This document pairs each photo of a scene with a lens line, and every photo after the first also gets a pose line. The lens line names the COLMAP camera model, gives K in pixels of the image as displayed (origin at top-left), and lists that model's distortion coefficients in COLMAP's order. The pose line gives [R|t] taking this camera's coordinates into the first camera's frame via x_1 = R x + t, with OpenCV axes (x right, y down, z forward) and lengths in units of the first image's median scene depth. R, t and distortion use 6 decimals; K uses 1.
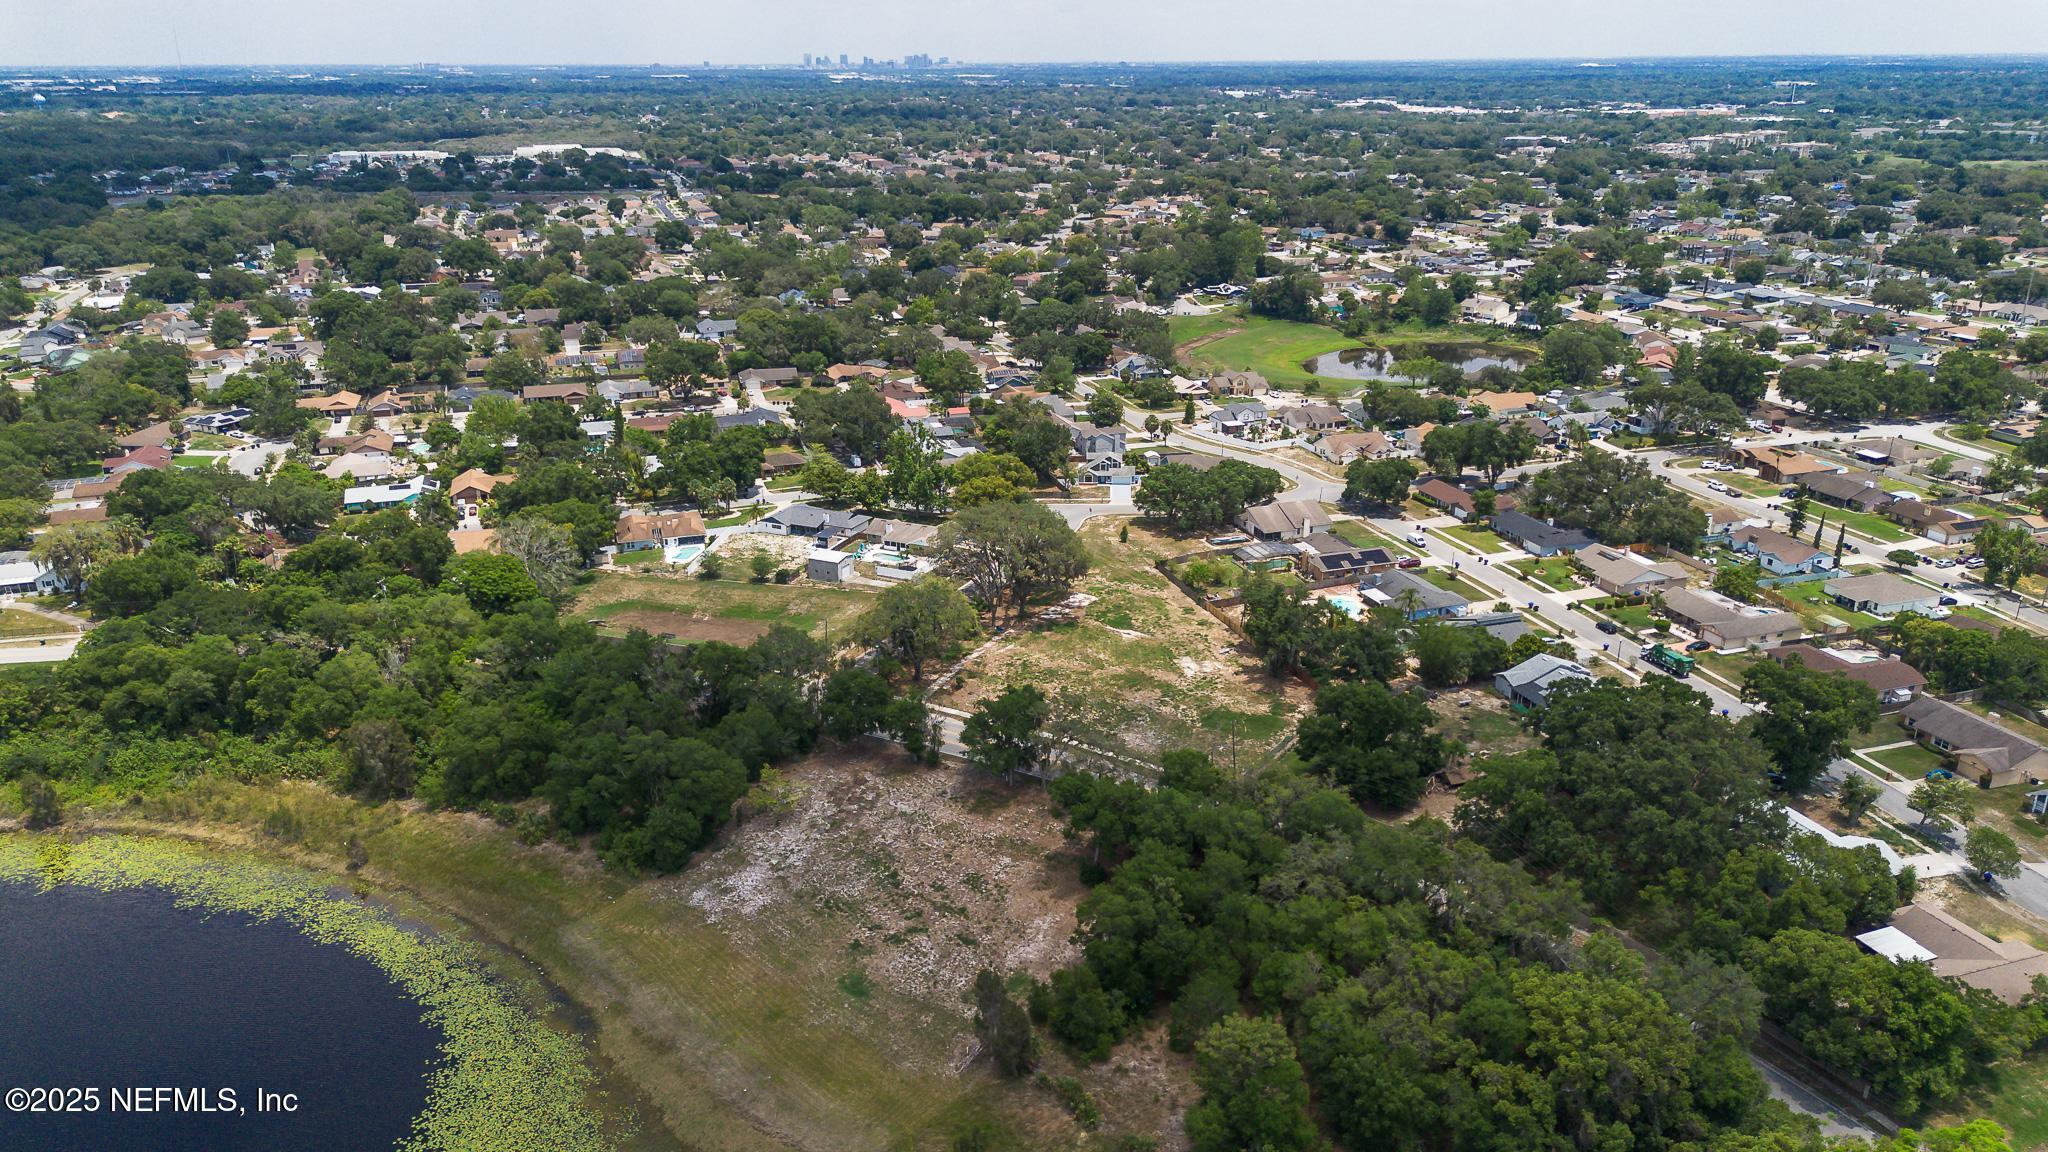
lens RADIAL K [[1479.2, 0, 1025.8], [0, 1479.2, 505.2], [0, 0, 1]] dist [0.084910, -0.089427]
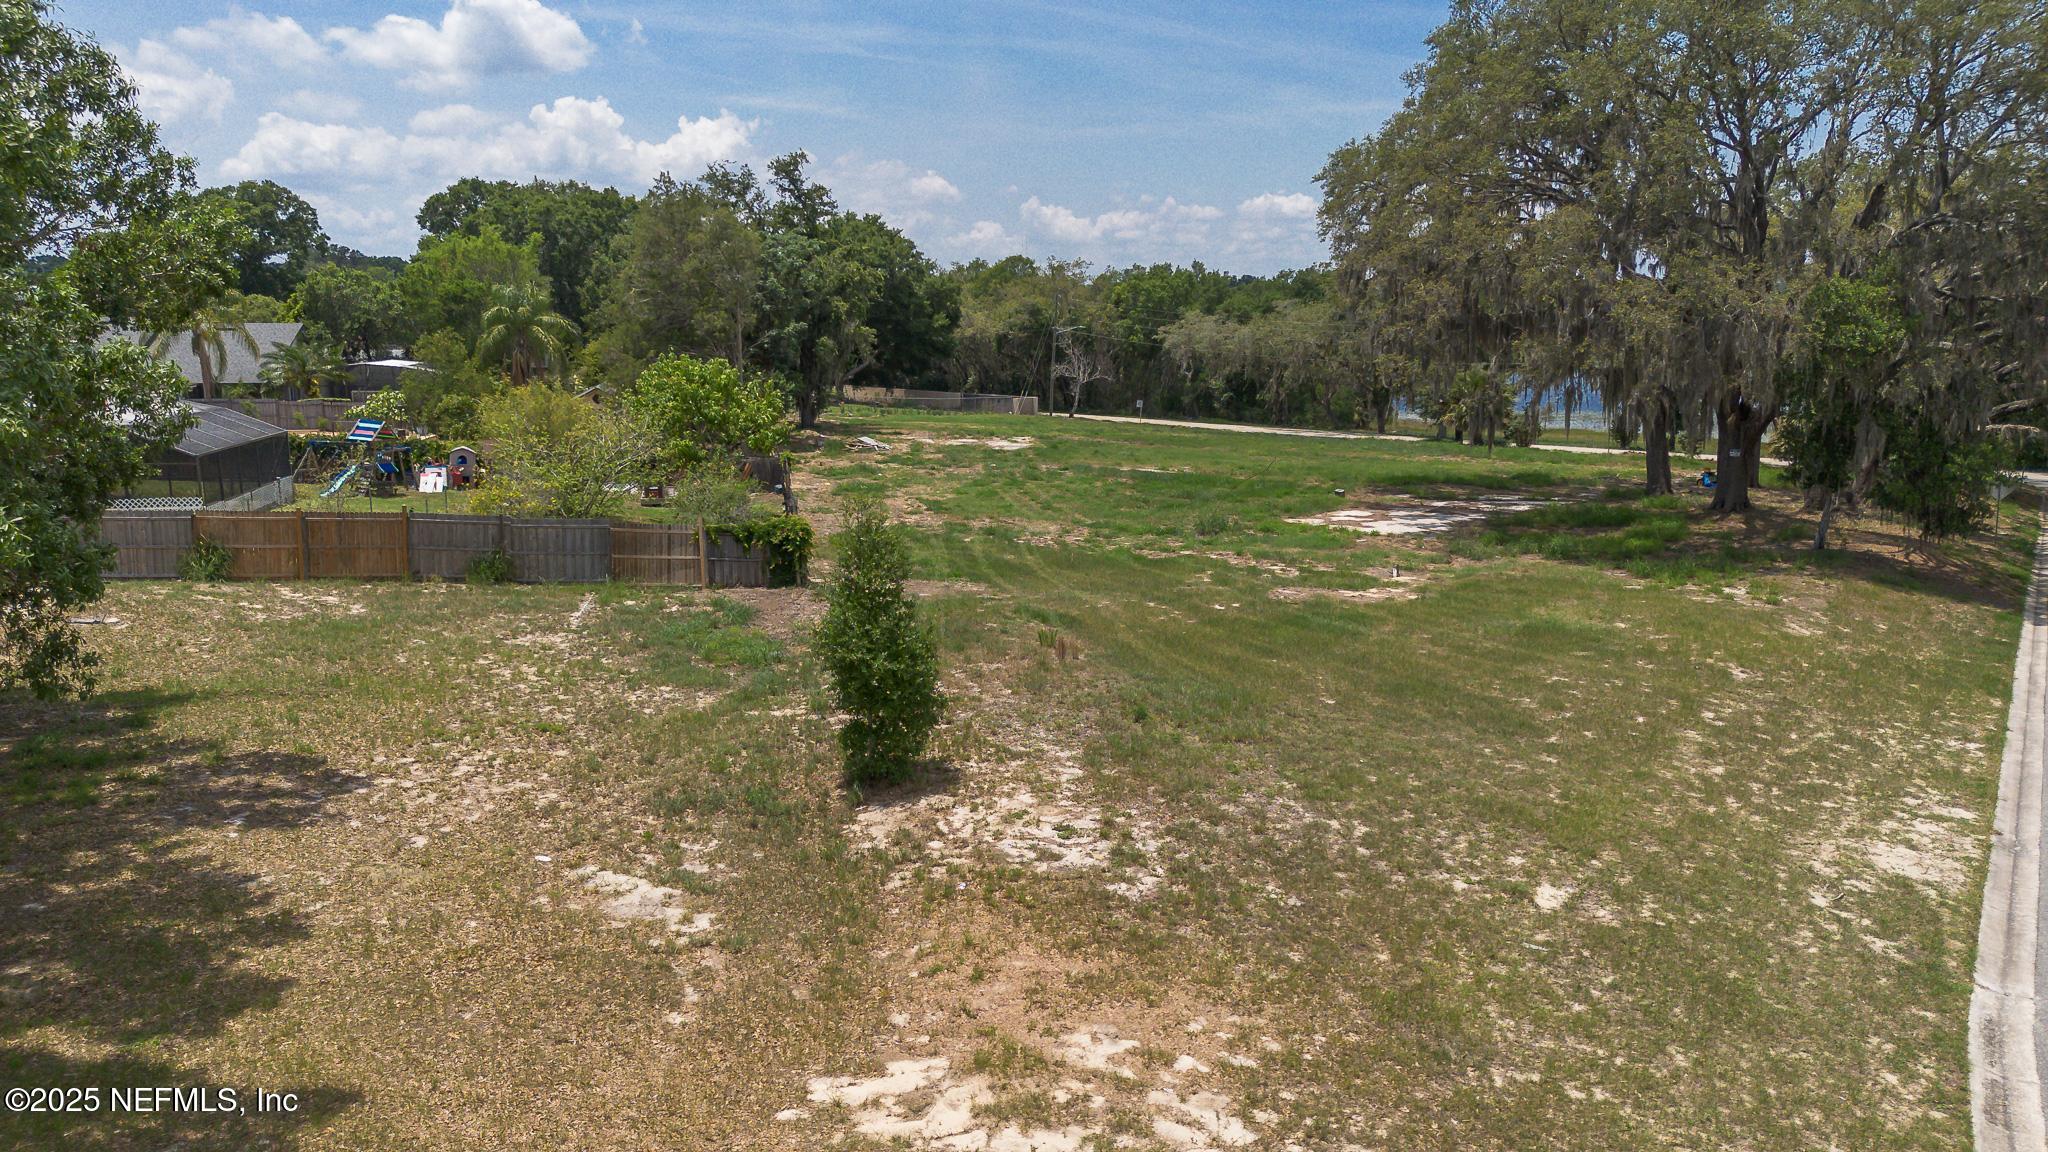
lens RADIAL K [[1450.6, 0, 1029.0], [0, 1450.6, 573.6], [0, 0, 1]] dist [0.073431, -0.077296]
pose [[-0.992480, -0.010356, 0.121965, 0.059799], [0.045990, 0.891861, 0.449965, -0.013139], [-0.113436, 0.452191, -0.884678, 1.194557]]
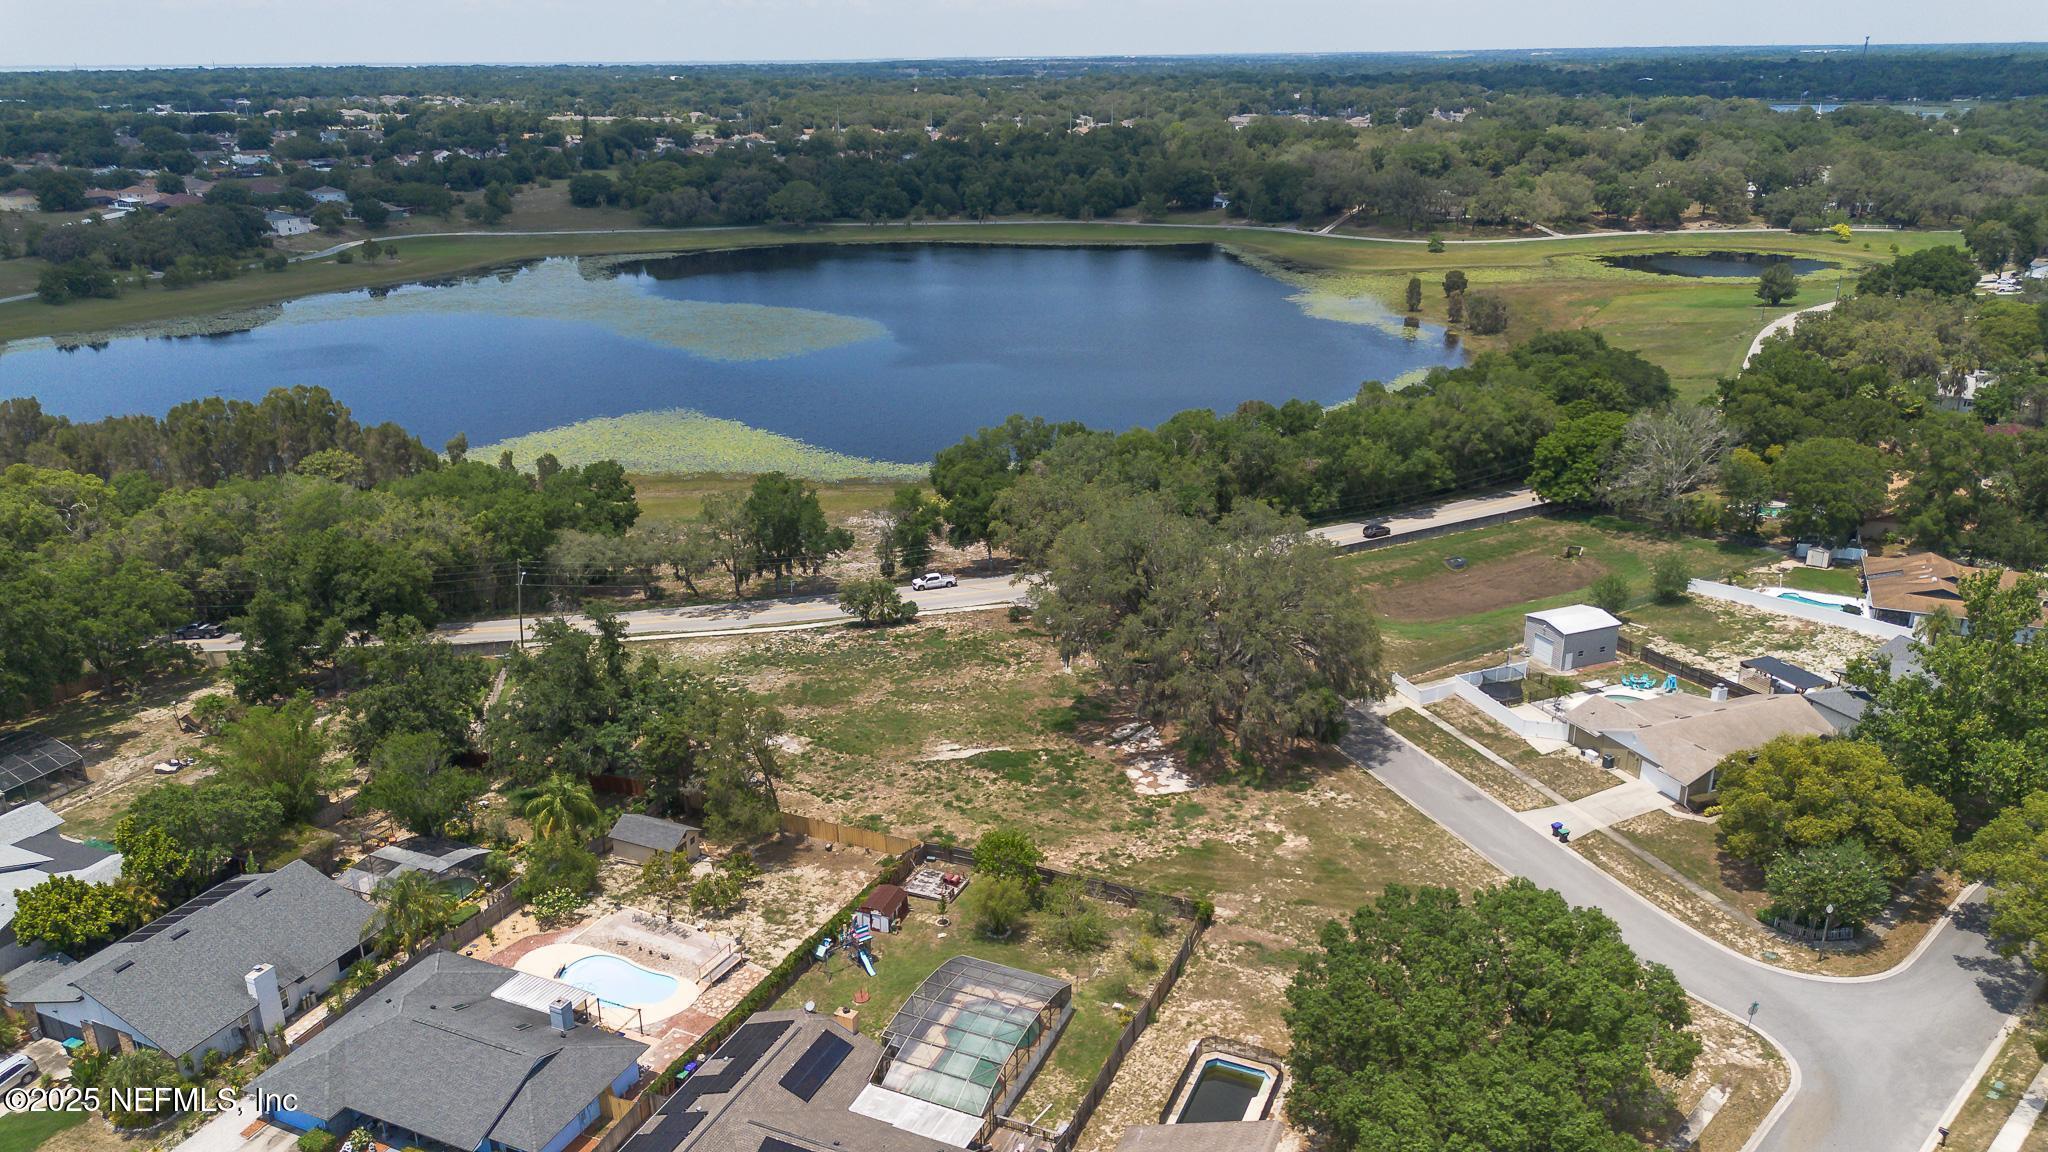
lens RADIAL K [[1447.8, 0, 1029.6], [0, 1447.8, 574.1], [0, 0, 1]] dist [0.077404, -0.078837]
pose [[-0.677374, 0.262439, -0.687233, 0.364468], [-0.196557, 0.835668, 0.512860, -0.216028], [0.708893, 0.482478, -0.514476, 1.201019]]
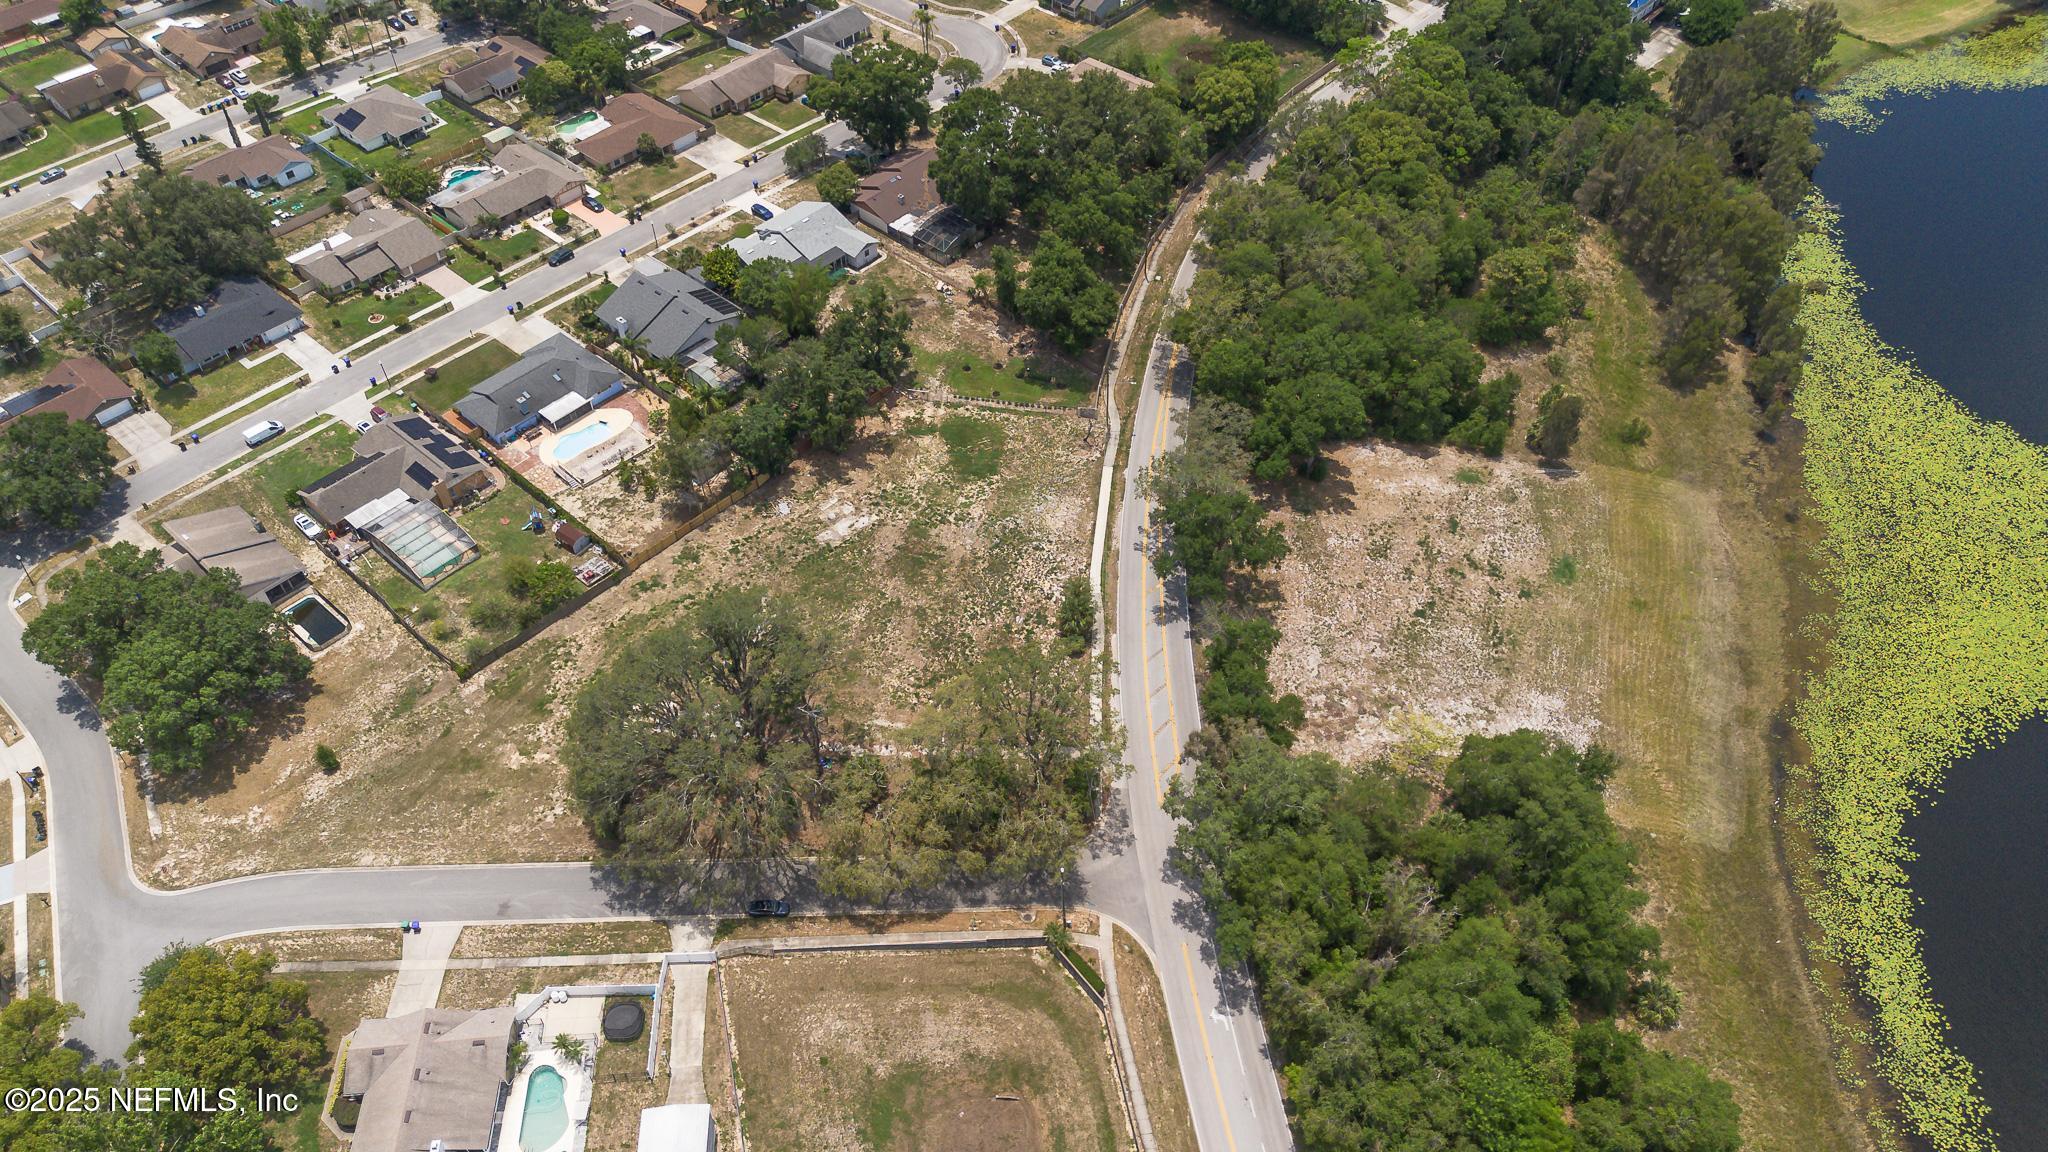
lens RADIAL K [[1450.6, 0, 1029.0], [0, 1450.6, 573.6], [0, 0, 1]] dist [0.073431, -0.077296]
pose [[-0.496738, -0.621282, 0.606020, -0.366195], [0.263330, 0.557455, 0.787338, -0.400178], [-0.826988, 0.550684, -0.113307, 0.931950]]
